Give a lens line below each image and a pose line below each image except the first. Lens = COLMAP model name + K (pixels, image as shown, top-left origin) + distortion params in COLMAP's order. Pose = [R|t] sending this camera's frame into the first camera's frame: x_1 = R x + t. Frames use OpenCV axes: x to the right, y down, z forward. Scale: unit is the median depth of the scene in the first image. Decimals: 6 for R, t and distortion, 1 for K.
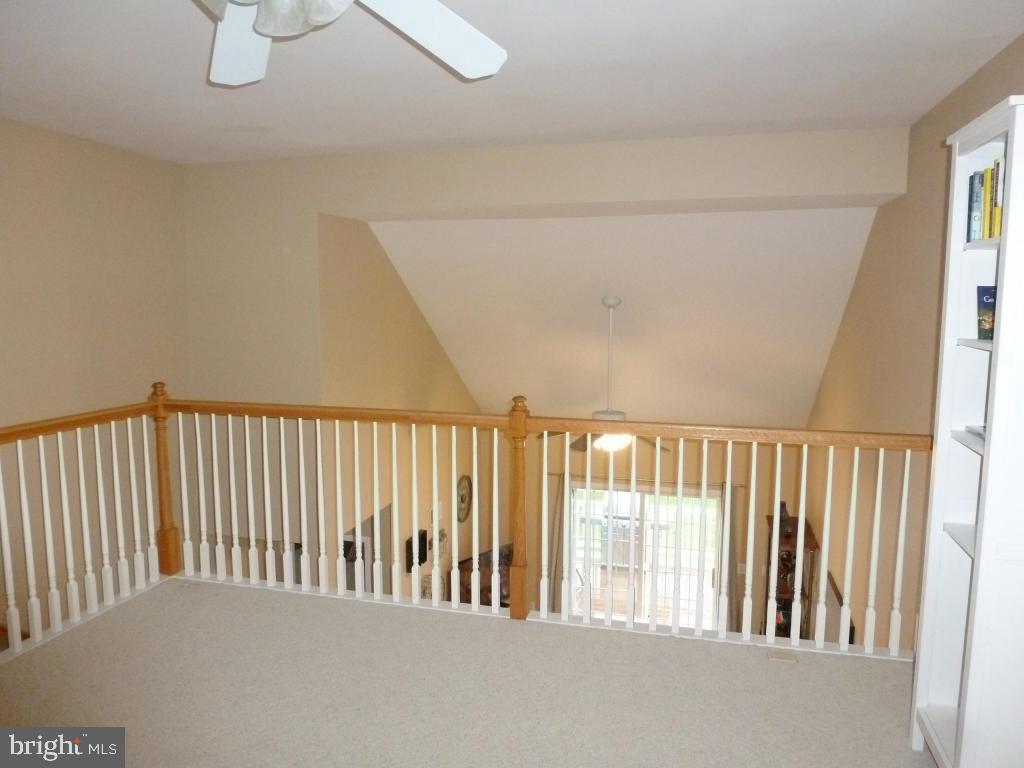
lens RADIAL K [[758.4, 0, 512.0], [0, 758.4, 384.0], [0, 0, 1]] dist [-0.034329, 0.069611]
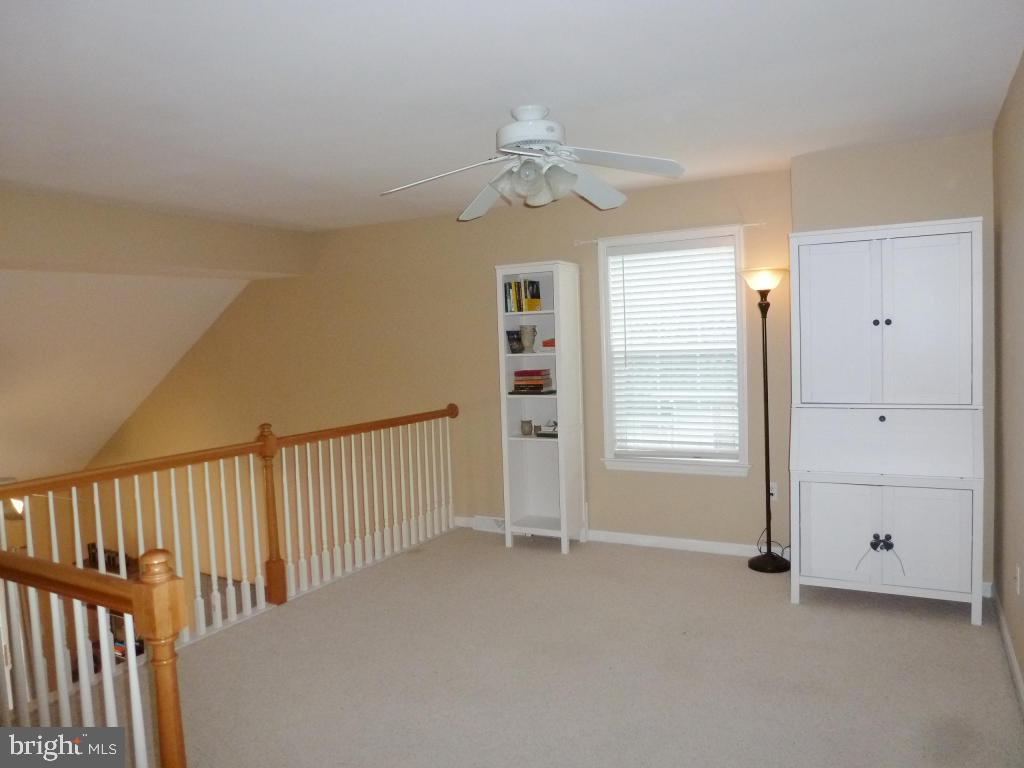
lens RADIAL K [[758.4, 0, 512.0], [0, 758.4, 384.0], [0, 0, 1]] dist [-0.034329, 0.069611]
pose [[0.244454, -0.071399, 0.967029, -1.408480], [0.143893, 0.988915, 0.036640, -0.046338], [-0.958925, 0.130191, 0.252018, 0.376263]]
